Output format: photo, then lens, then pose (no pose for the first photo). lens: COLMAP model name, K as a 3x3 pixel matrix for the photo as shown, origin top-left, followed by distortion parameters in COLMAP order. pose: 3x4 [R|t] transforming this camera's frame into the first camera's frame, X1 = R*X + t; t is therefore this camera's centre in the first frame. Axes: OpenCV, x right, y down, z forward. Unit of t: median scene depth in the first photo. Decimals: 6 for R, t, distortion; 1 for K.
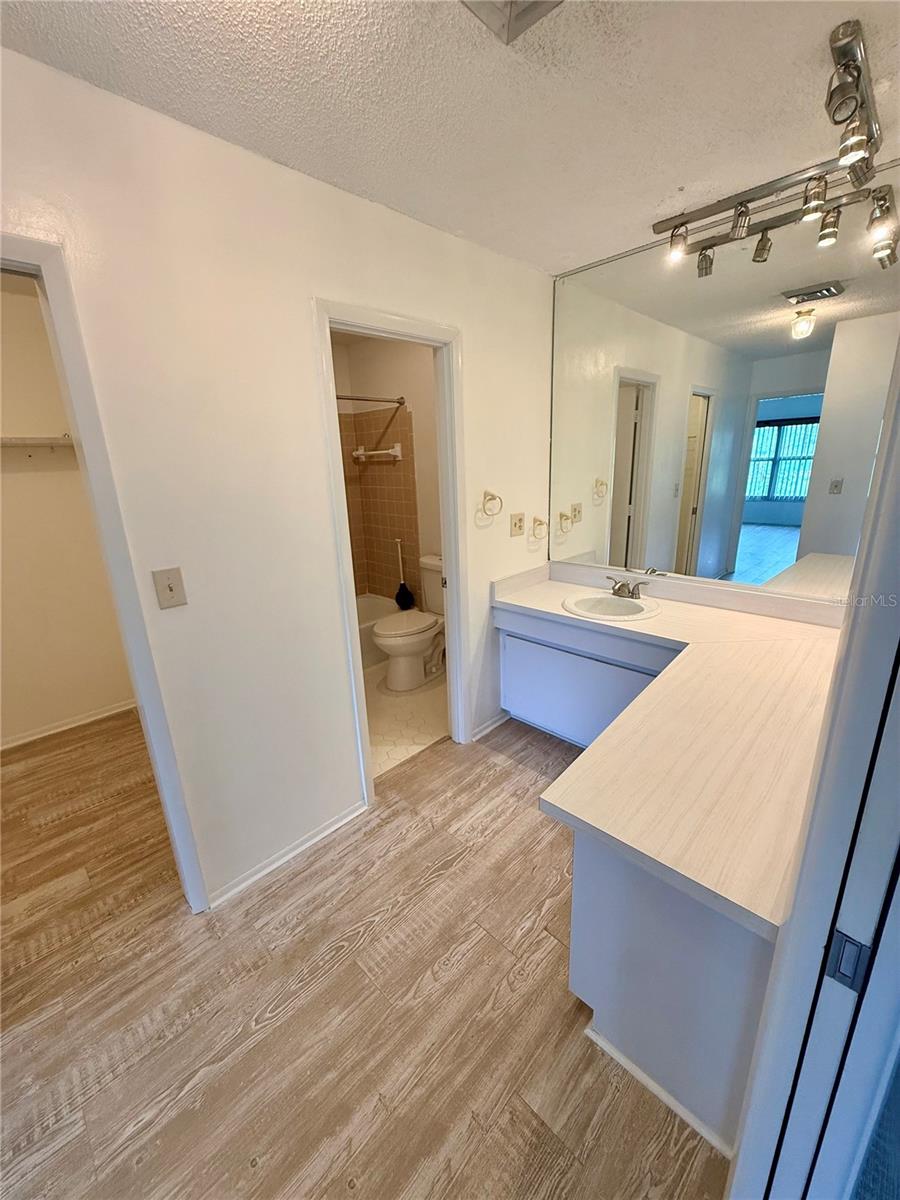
lens RADIAL K [[481.7, 0, 449.9], [0, 481.7, 597.9], [0, 0, 1]] dist [0.008804, -0.000538]
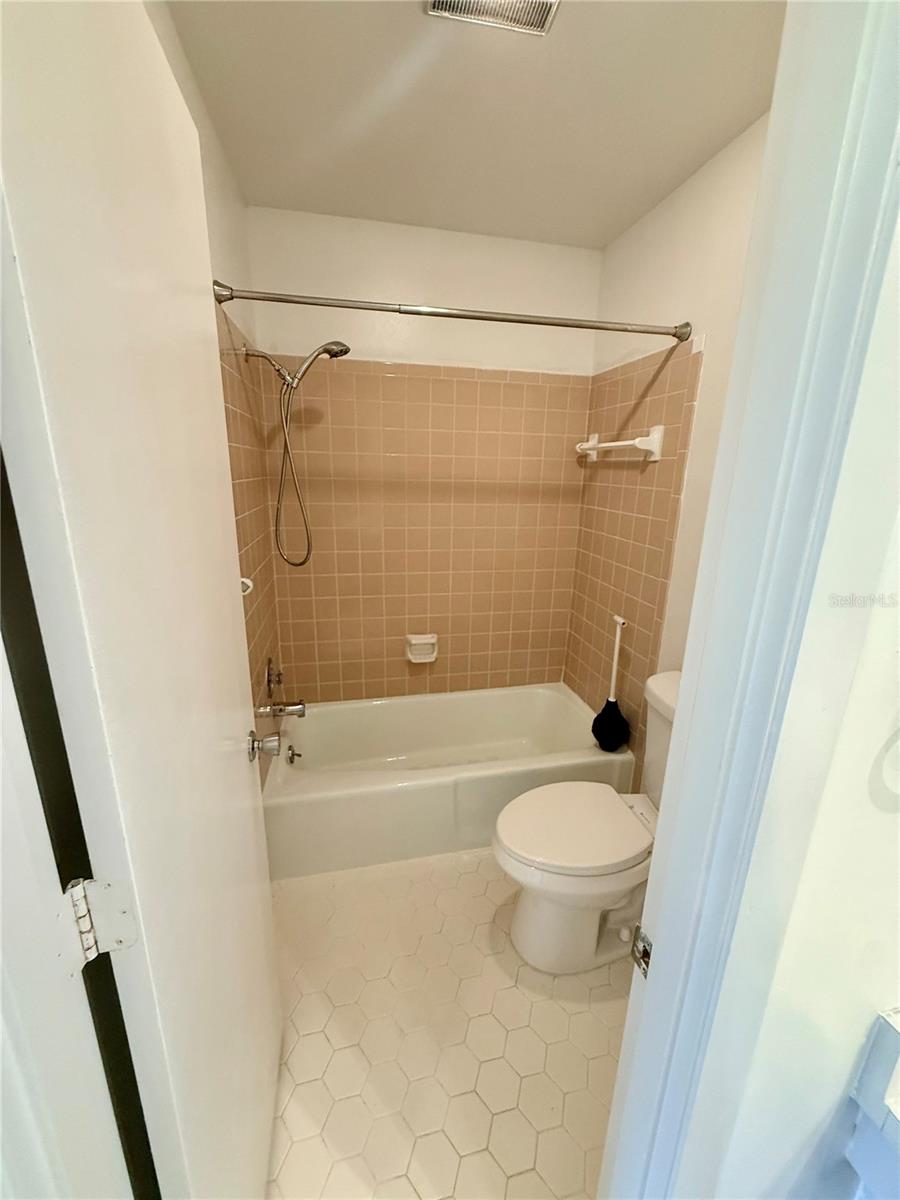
lens RADIAL K [[481.7, 0, 451.0], [0, 481.7, 599.6], [0, 0, 1]] dist [0.008804, -0.000538]
pose [[0.834346, 0.196557, -0.515006, 0.001660], [-0.200730, 0.978458, 0.048241, -0.126879], [0.513394, 0.063127, 0.855828, 0.470644]]
